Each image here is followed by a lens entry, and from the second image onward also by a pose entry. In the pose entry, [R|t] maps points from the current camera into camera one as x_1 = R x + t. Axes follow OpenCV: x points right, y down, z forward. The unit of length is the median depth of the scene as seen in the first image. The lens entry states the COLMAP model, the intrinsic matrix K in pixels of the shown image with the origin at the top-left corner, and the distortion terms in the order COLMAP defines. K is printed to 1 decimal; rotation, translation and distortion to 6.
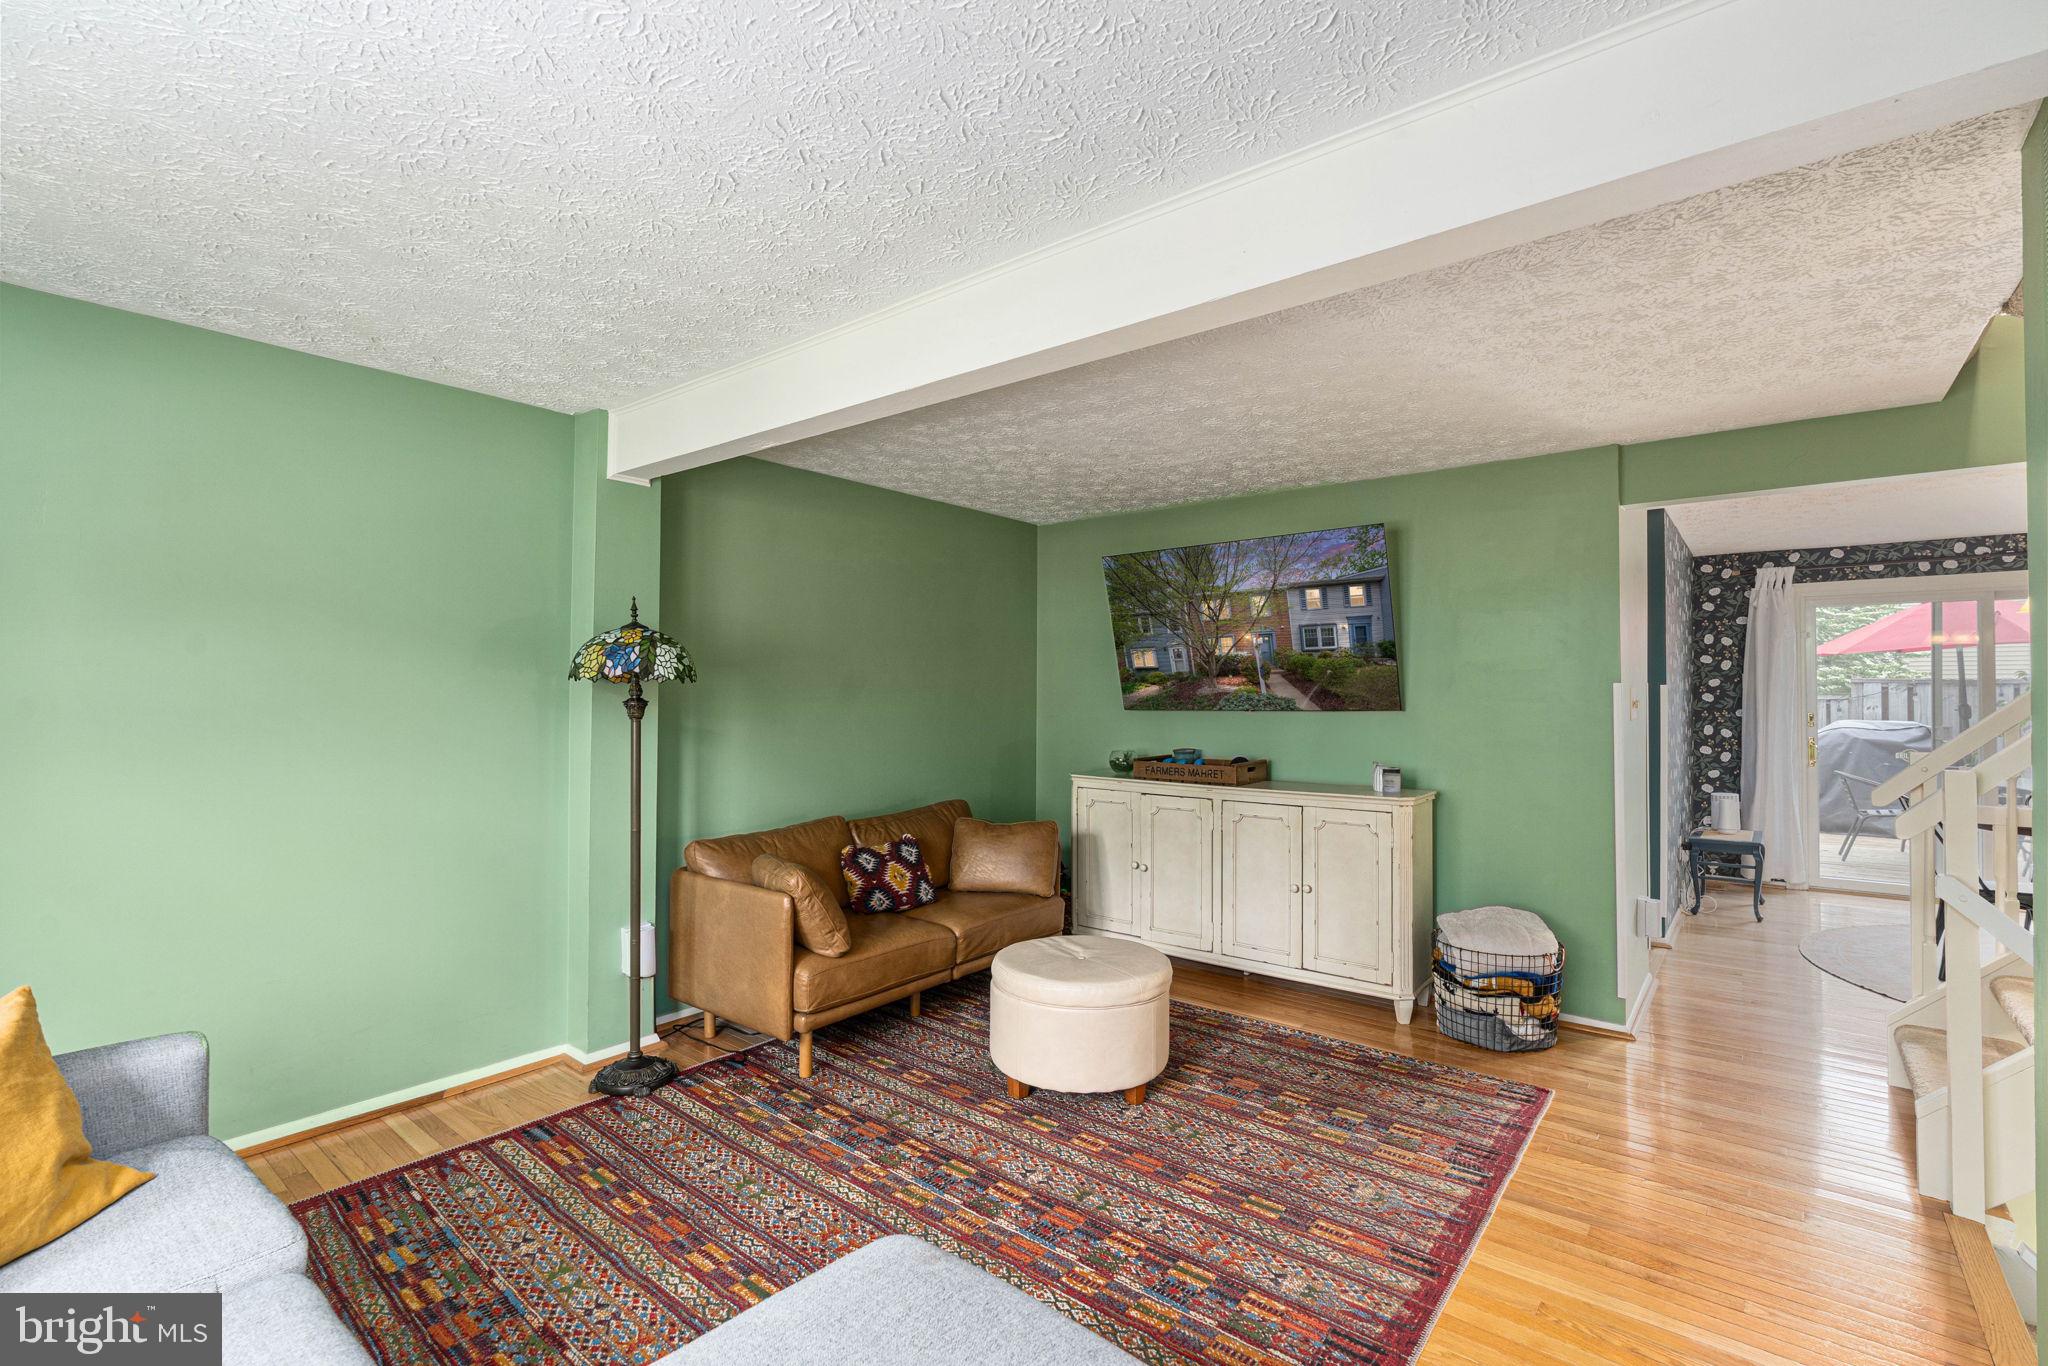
lens RADIAL K [[895.8, 0, 1064.4], [0, 895.8, 684.5], [0, 0, 1]] dist [-0.002800, 0.000267]
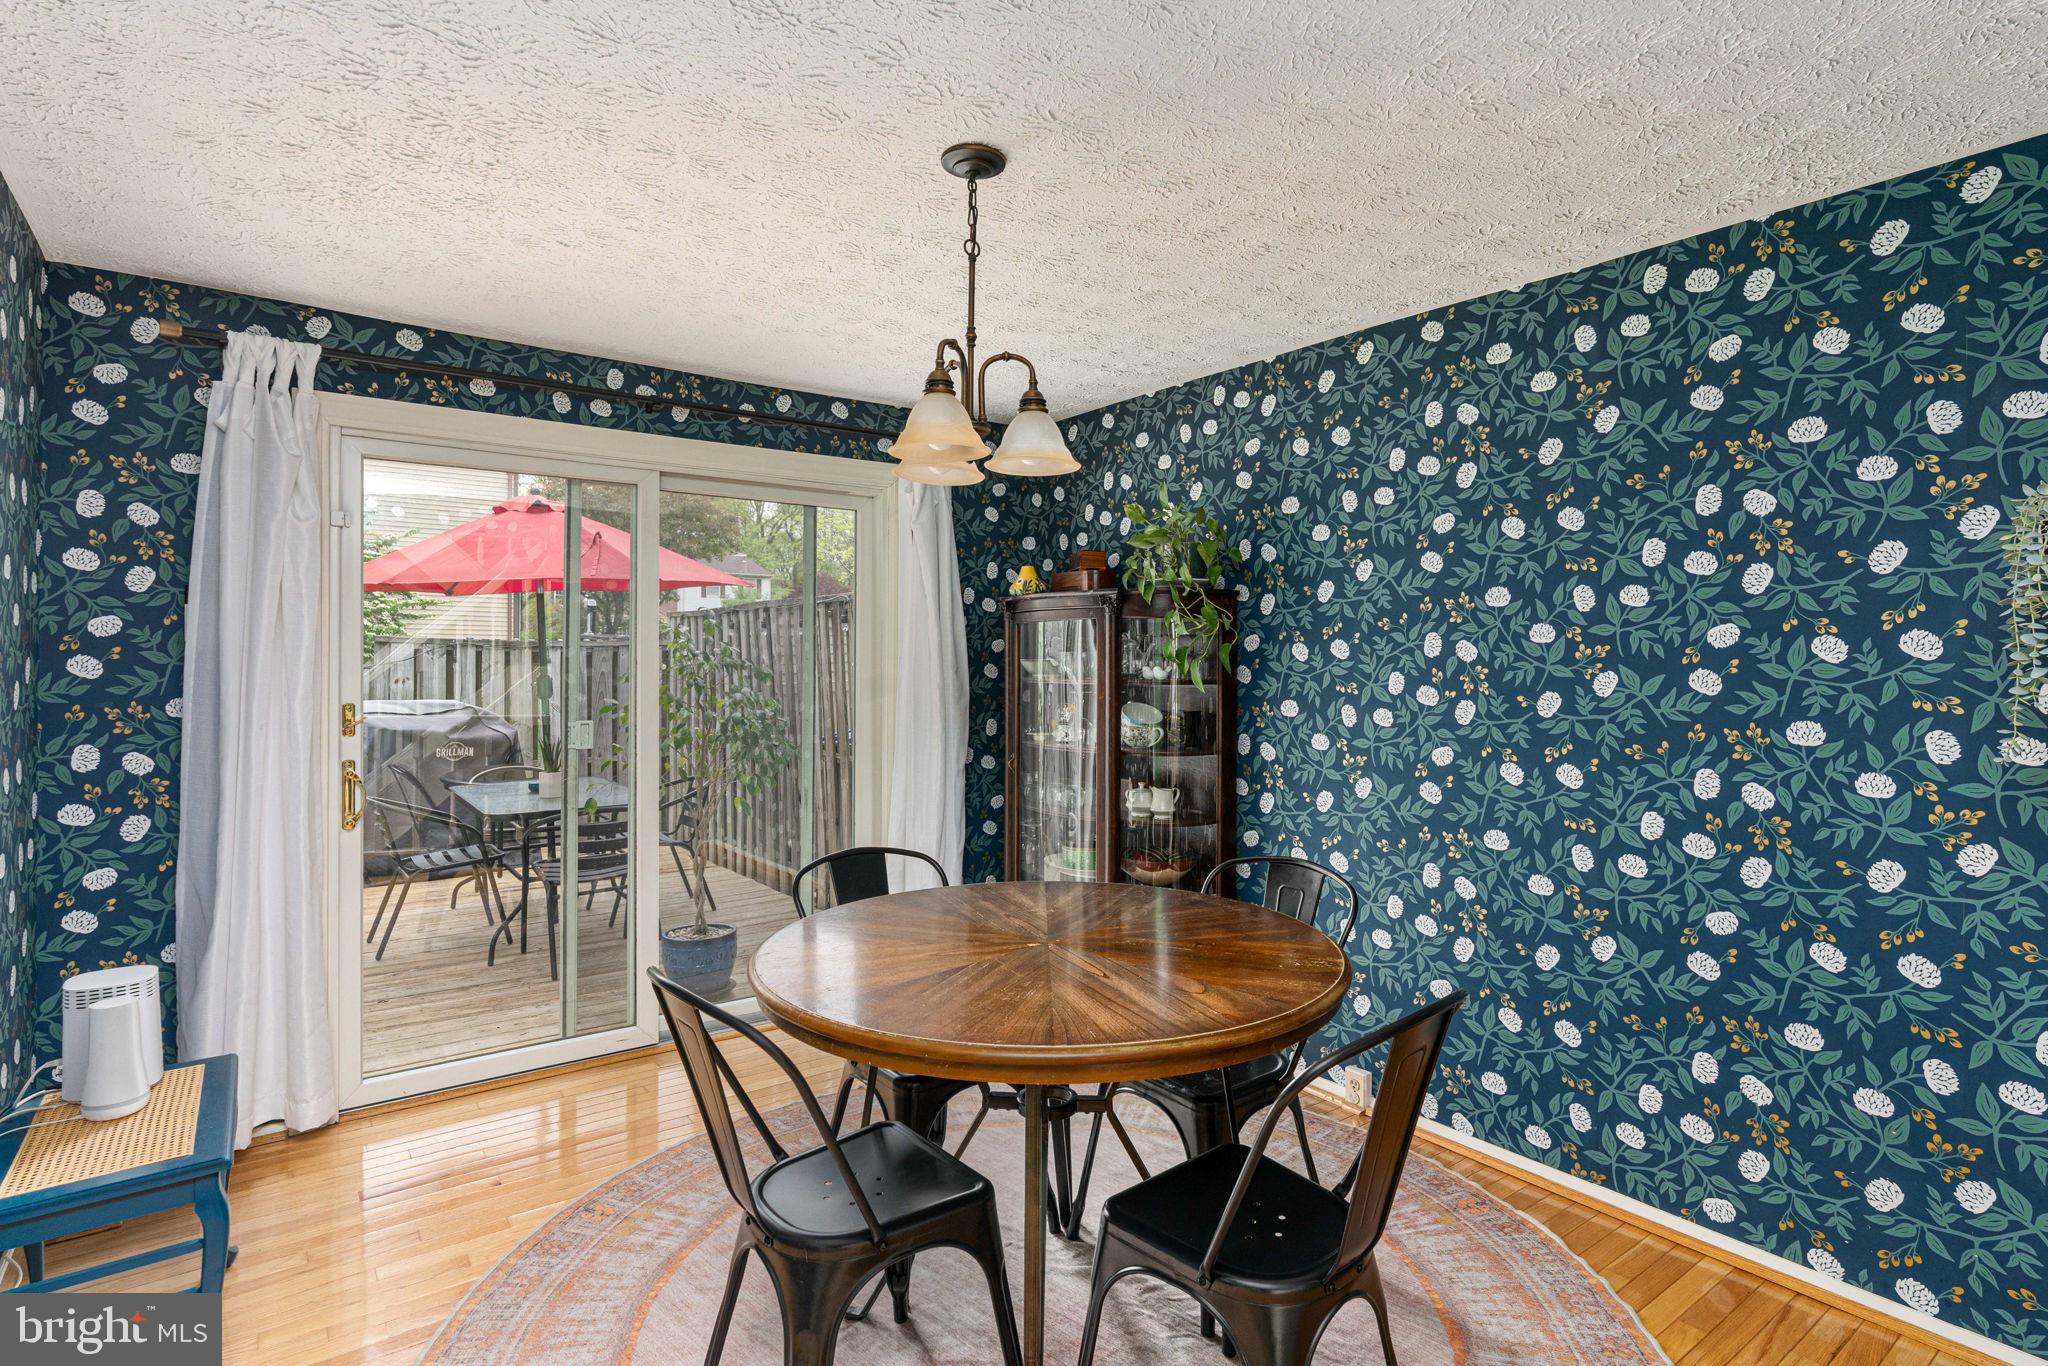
lens RADIAL K [[1079.2, 0, 1034.6], [0, 1079.2, 662.2], [0, 0, 1]] dist [-0.002791, 0.001347]
pose [[0.264760, 0.004196, 0.964305, 0.640388], [-0.018452, 0.999830, 0.000715, 0.008402], [-0.964138, -0.017982, 0.264792, 0.824254]]
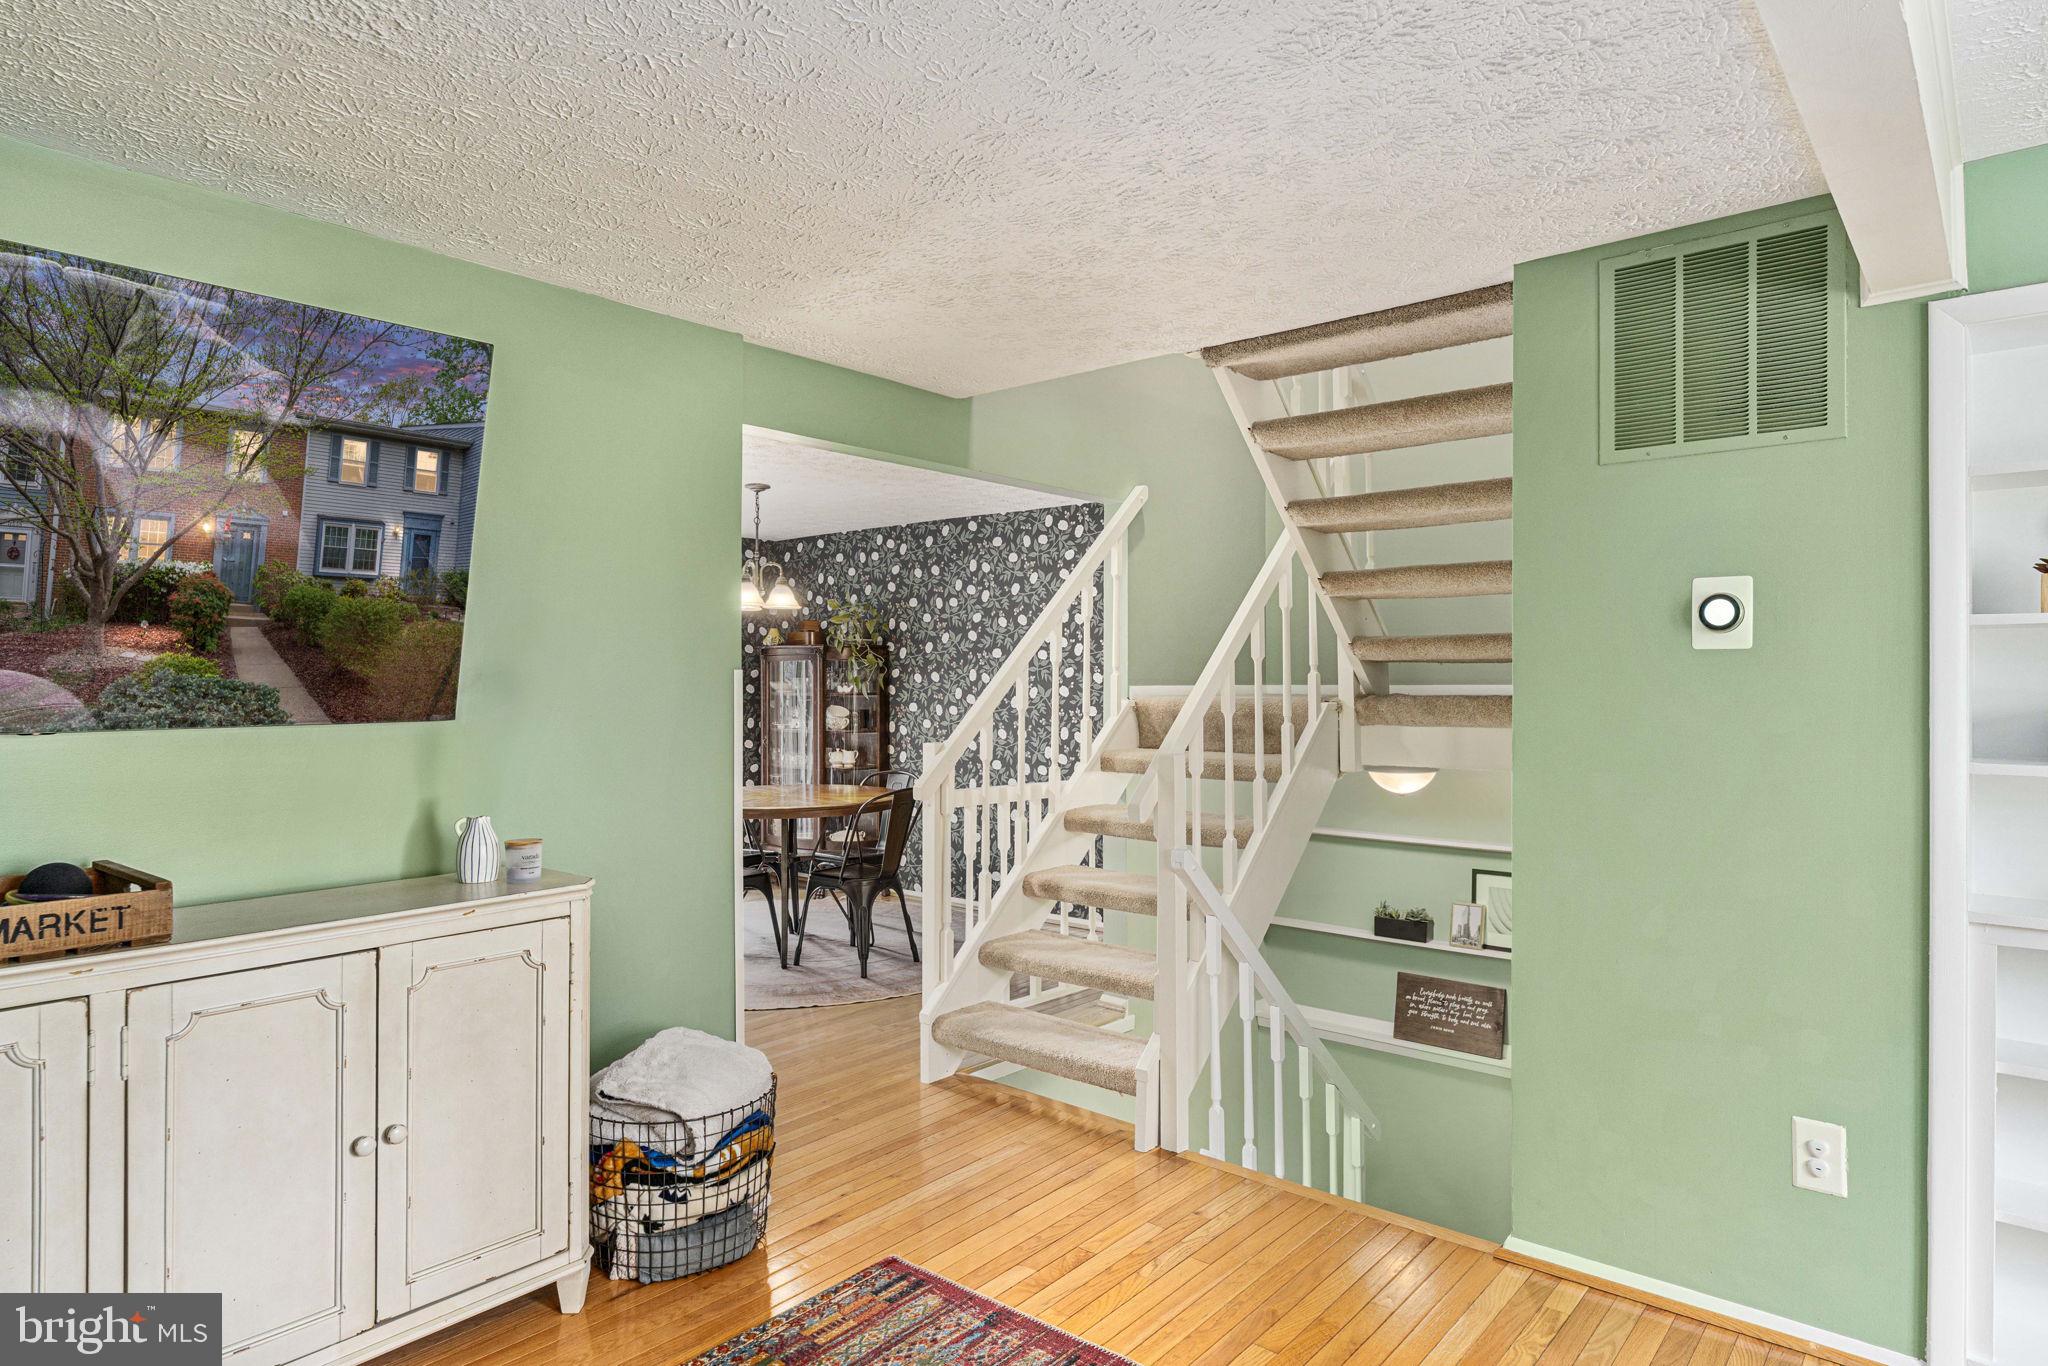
lens RADIAL K [[1164.8, 0, 1026.1], [0, 1164.8, 683.9], [0, 0, 1]] dist [0.001626, 0.001169]
pose [[0.048775, 0.004044, 0.998802, -0.243903], [-0.017985, 0.999833, -0.003170, 0.008676], [-0.998648, -0.017809, 0.048840, 0.598990]]
